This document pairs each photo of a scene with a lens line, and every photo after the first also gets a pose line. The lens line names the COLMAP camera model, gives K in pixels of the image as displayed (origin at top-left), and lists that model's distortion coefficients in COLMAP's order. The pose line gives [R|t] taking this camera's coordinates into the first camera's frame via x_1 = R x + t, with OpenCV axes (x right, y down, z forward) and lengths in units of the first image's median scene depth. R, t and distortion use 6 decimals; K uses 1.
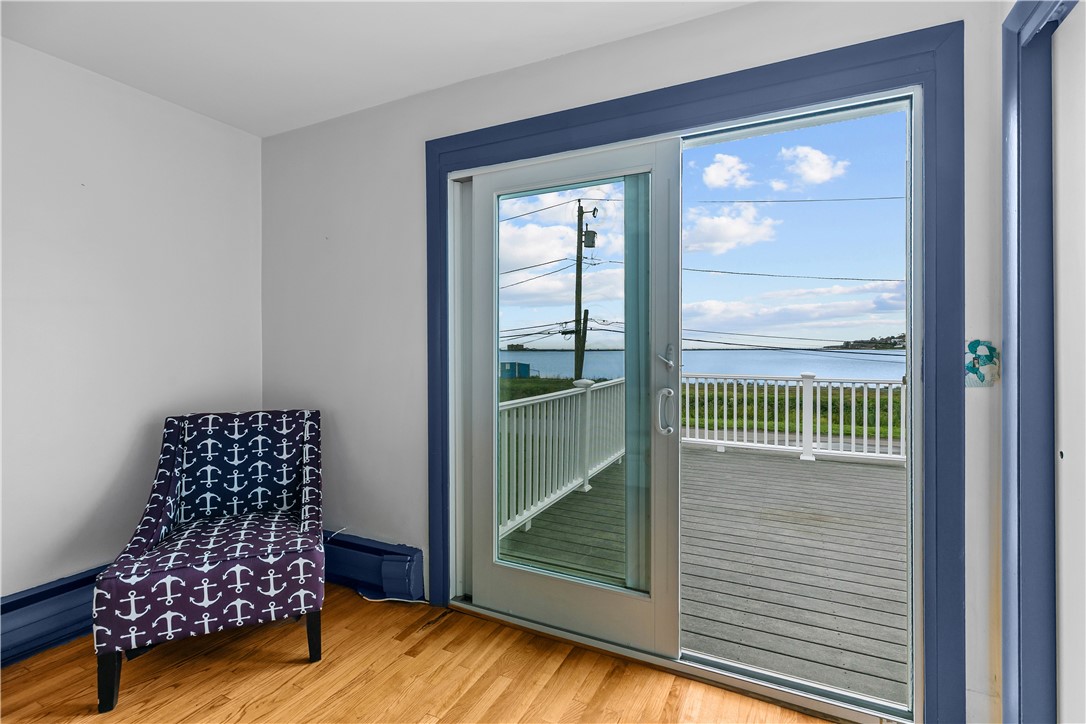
lens RADIAL K [[491.8, 0, 549.1], [0, 491.8, 348.0], [0, 0, 1]] dist [0.003762, -0.000003]
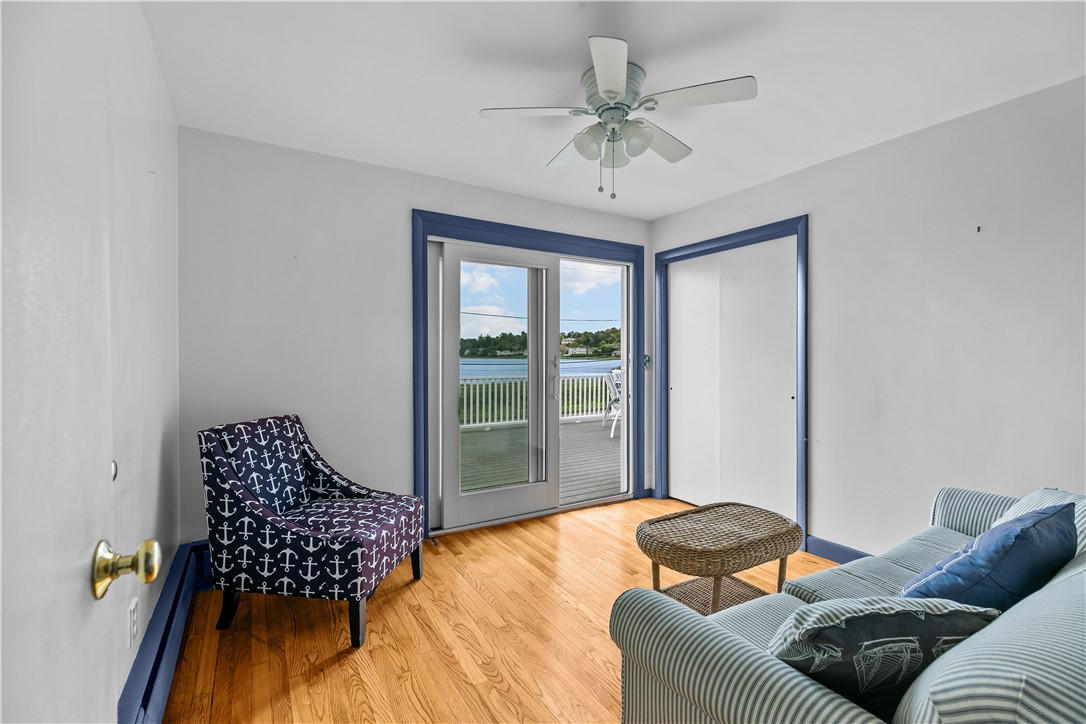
lens RADIAL K [[491.8, 0, 538.3], [0, 491.8, 356.2], [0, 0, 1]] dist [0.003762, -0.000003]
pose [[0.550923, 0.000044, 0.834556, -1.271862], [-0.000710, 1.000000, 0.000416, -0.005517], [-0.834556, -0.000822, 0.550923, -0.061089]]
